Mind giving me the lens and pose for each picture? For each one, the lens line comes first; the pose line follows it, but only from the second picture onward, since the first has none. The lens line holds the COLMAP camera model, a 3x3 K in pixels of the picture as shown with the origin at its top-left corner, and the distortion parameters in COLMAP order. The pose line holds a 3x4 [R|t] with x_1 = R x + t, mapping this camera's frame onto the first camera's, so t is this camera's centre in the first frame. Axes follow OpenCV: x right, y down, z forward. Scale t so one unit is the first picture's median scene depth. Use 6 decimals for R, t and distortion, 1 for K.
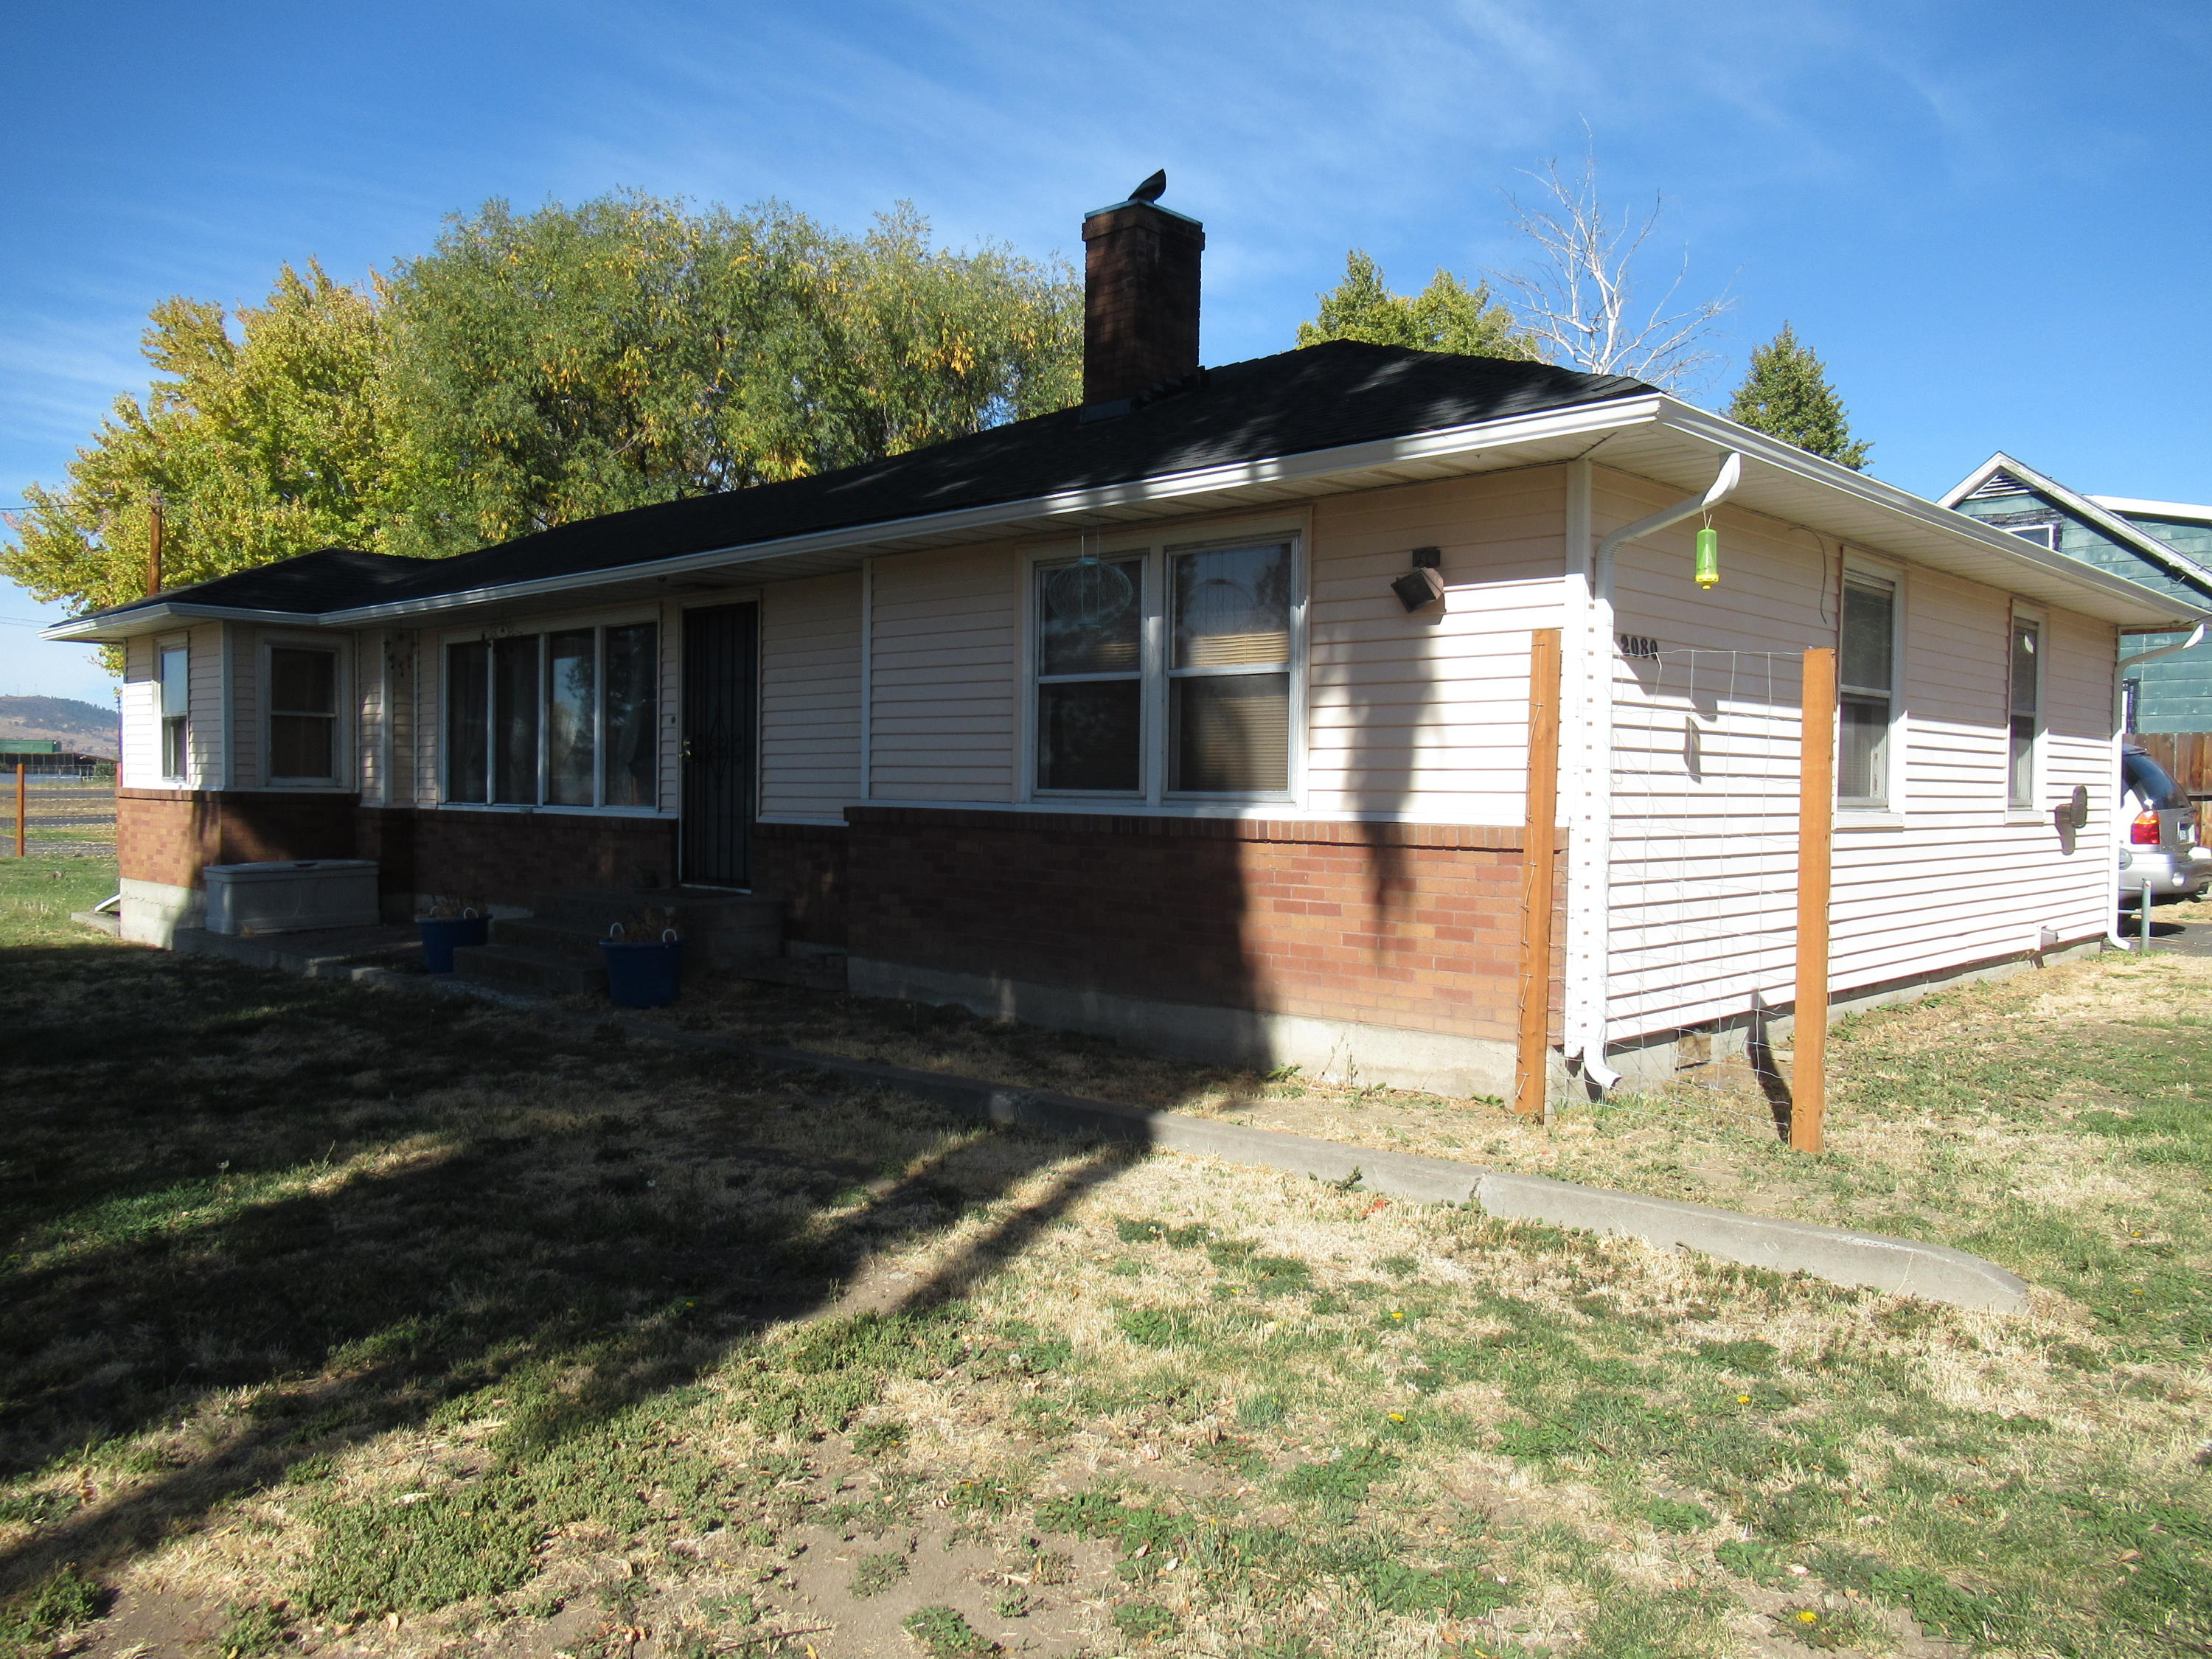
lens RADIAL K [[1637.4, 0, 1094.8], [0, 1637.4, 848.2], [0, 0, 1]] dist [-0.009156, 0.014924]
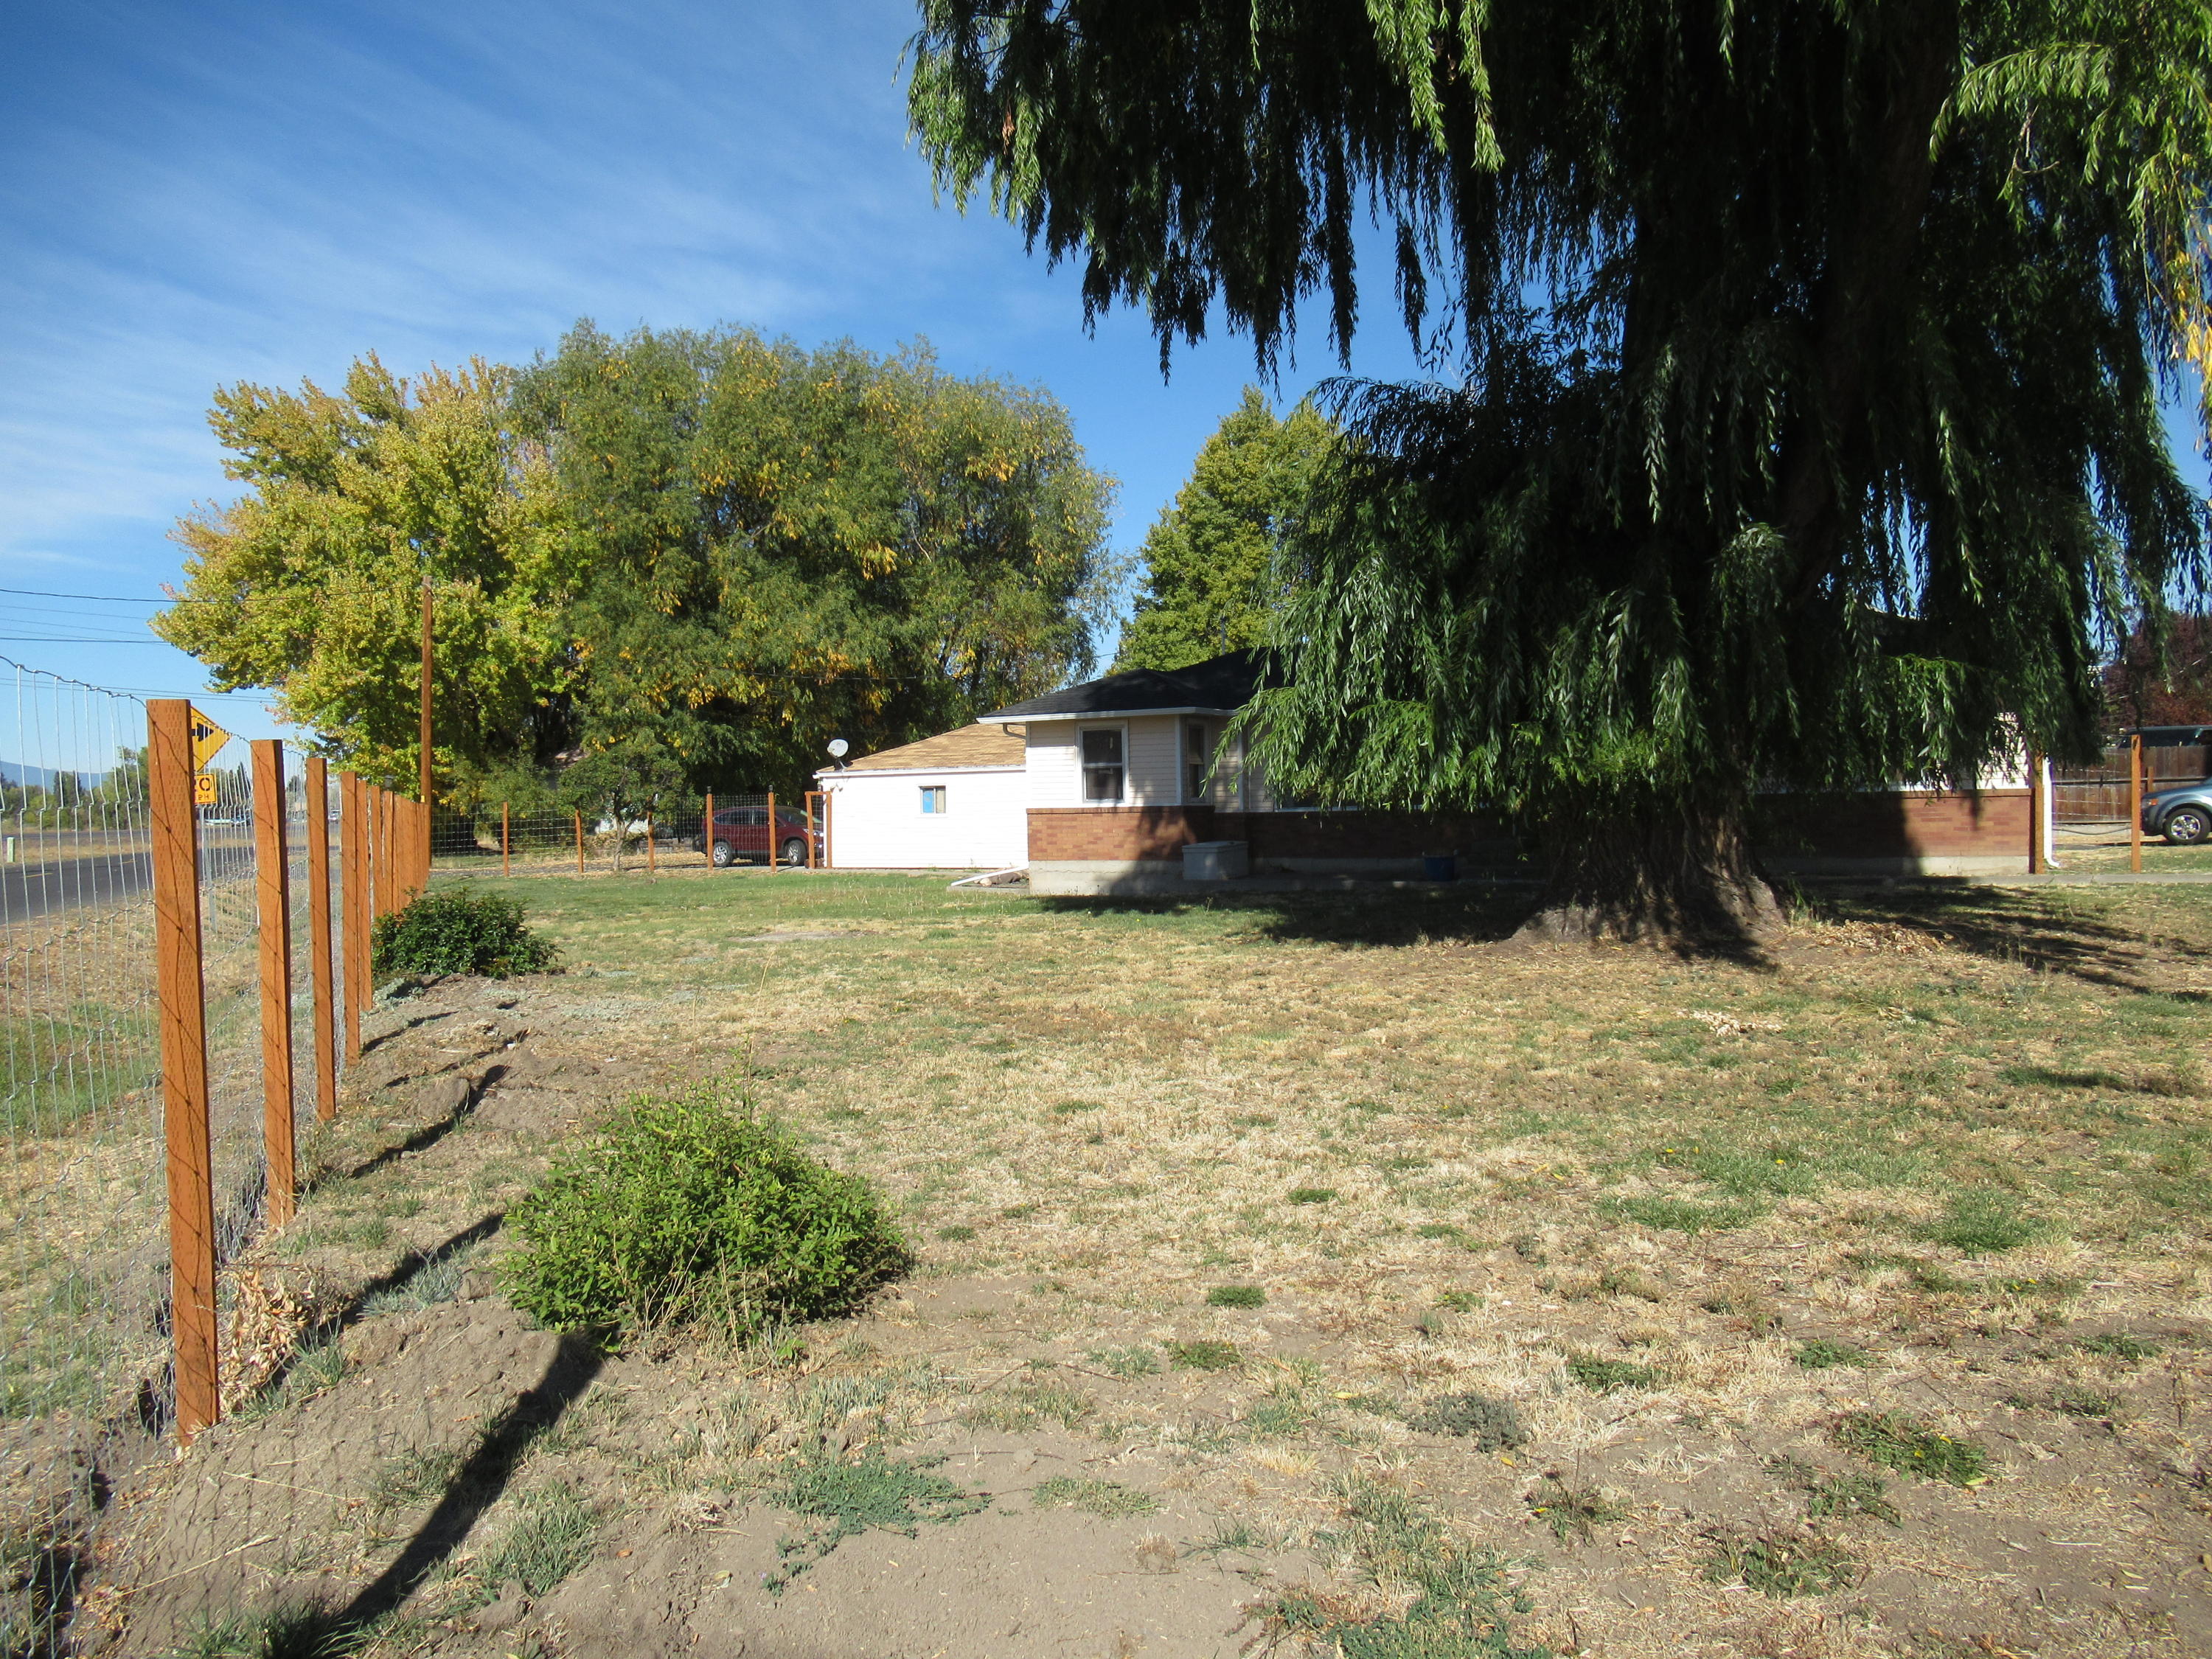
lens RADIAL K [[1637.4, 0, 1094.8], [0, 1637.4, 848.2], [0, 0, 1]] dist [-0.009156, 0.014924]
pose [[0.959660, -0.035689, 0.278890, -1.510305], [0.041393, 0.999036, -0.014589, 0.047489], [-0.278101, 0.025544, 0.960212, -0.996901]]
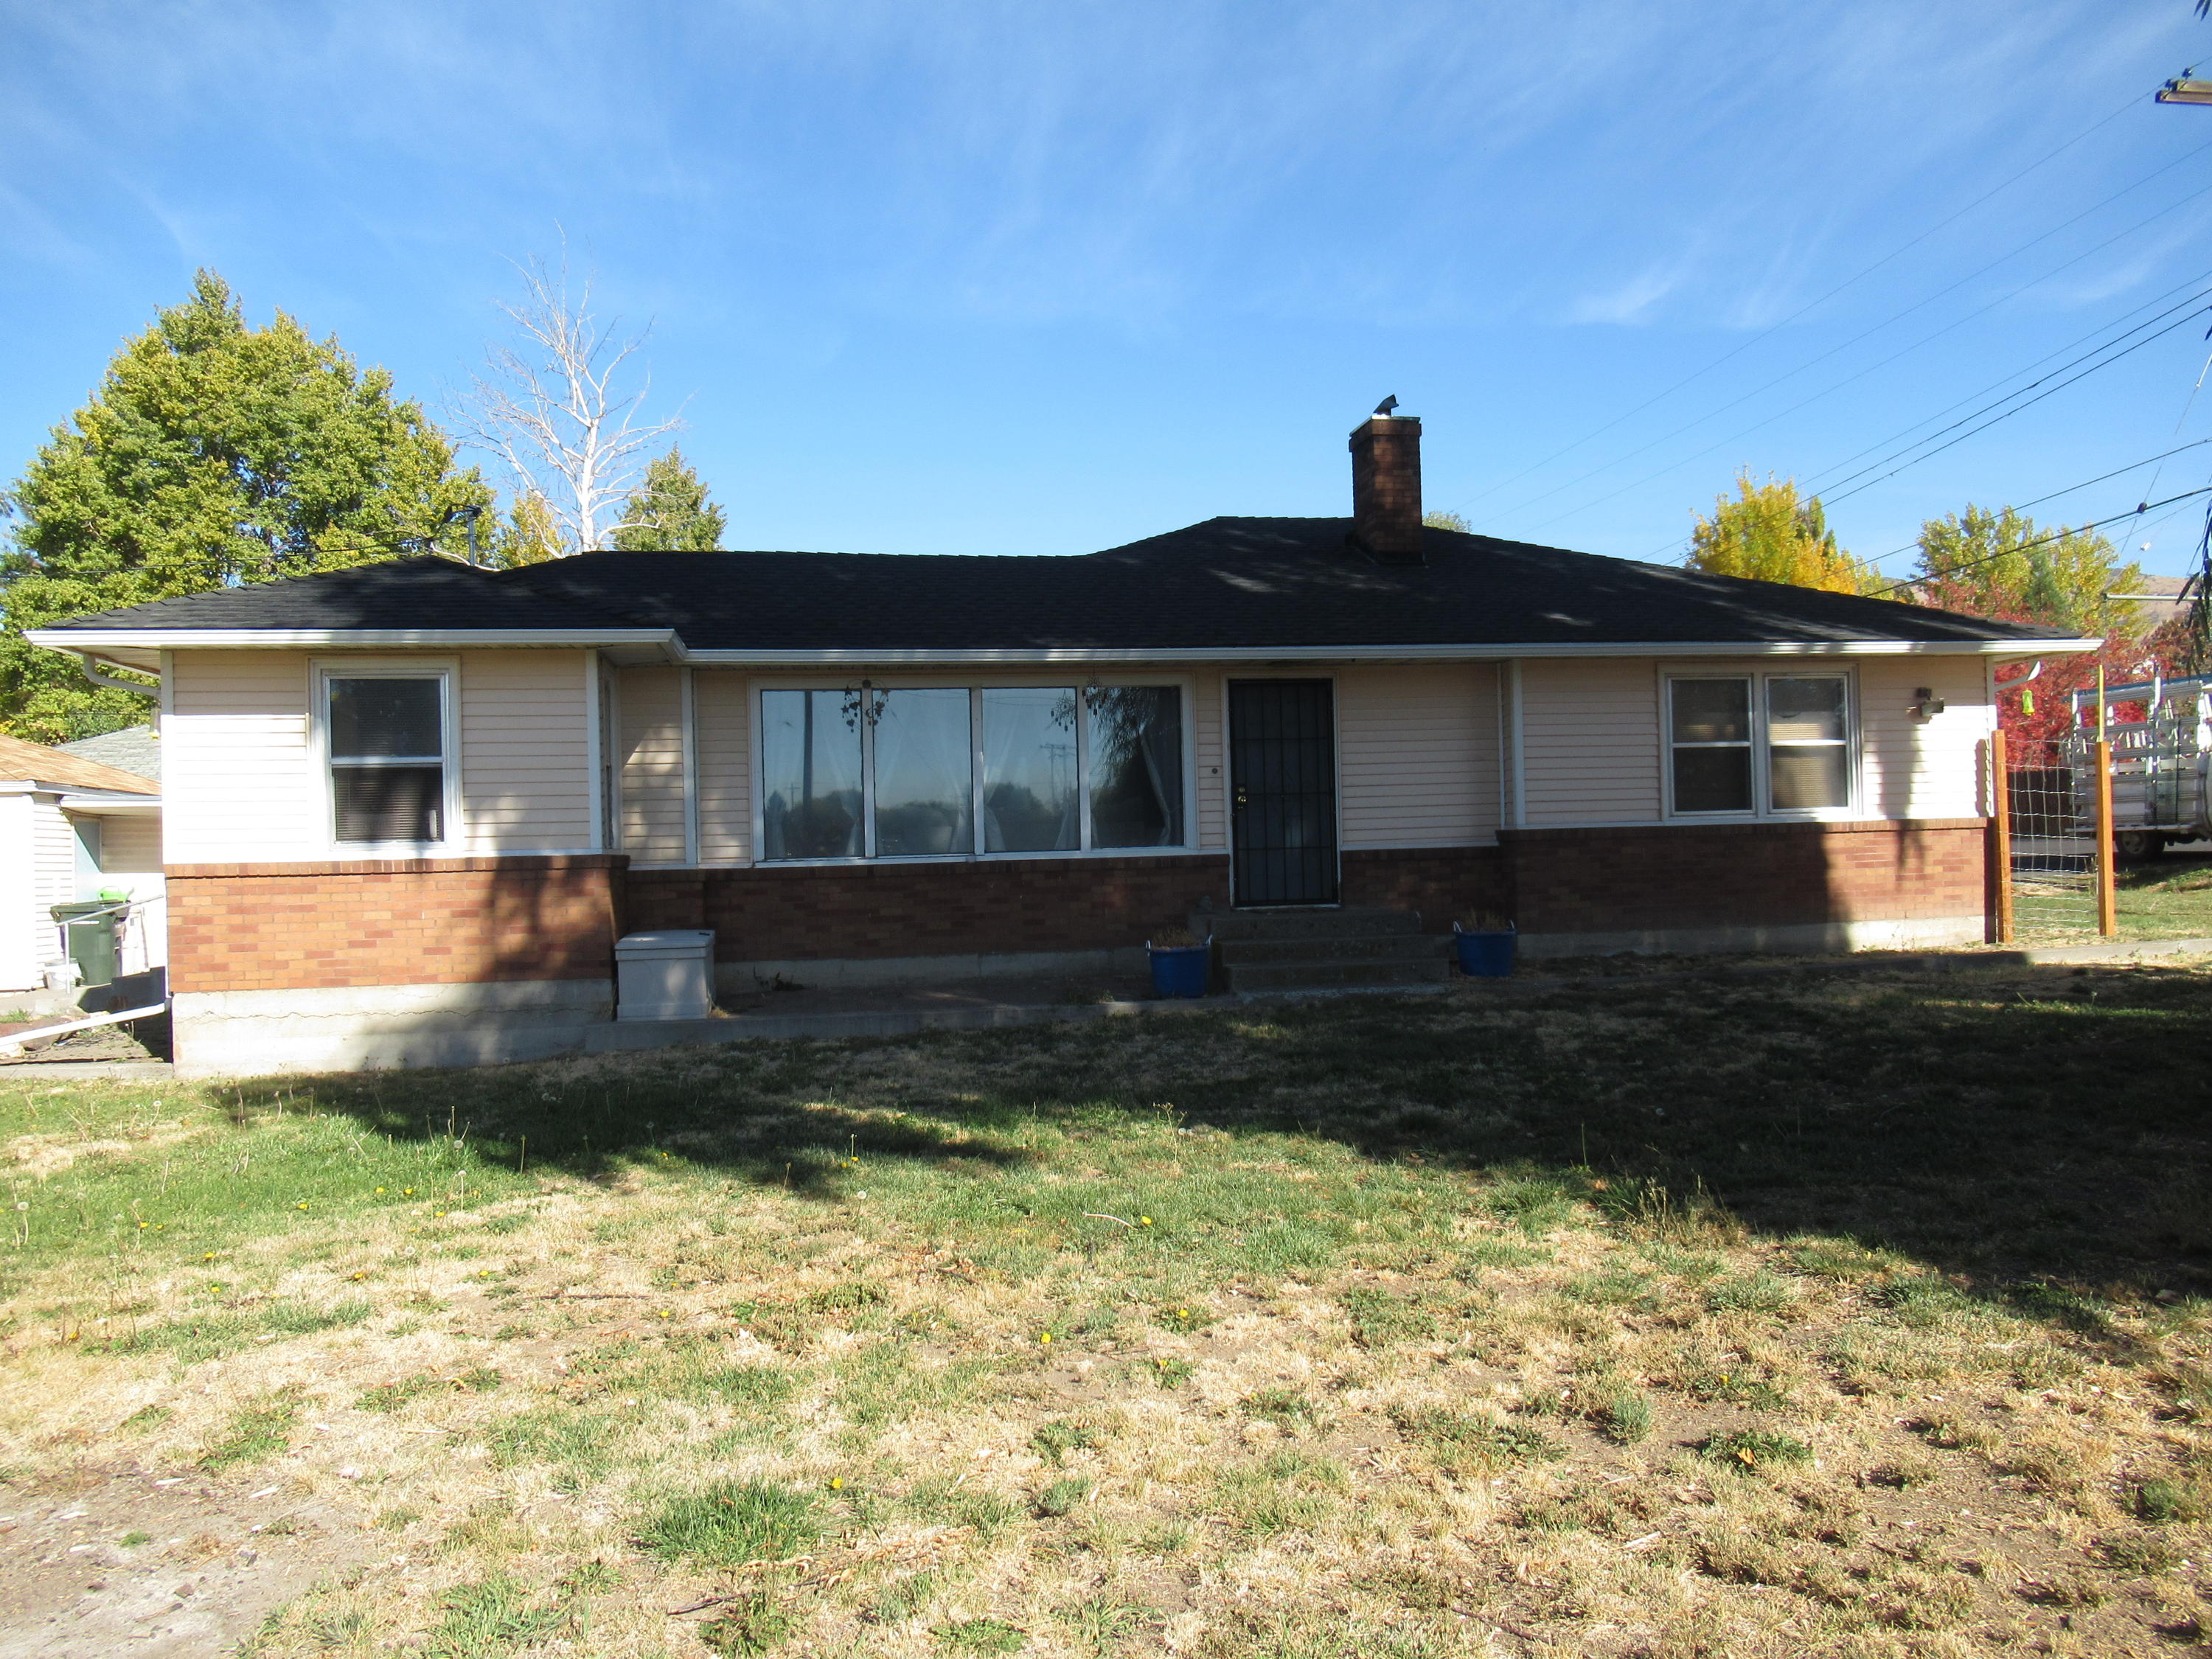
lens RADIAL K [[1669.6, 0, 1114.7], [0, 1669.6, 866.1], [0, 0, 1]] dist [-0.000431, 0.007894]
pose [[0.586229, -0.037823, 0.809262, -1.400649], [0.066817, 0.997764, -0.001770, -0.013387], [-0.807386, 0.055110, 0.587445, 0.384871]]
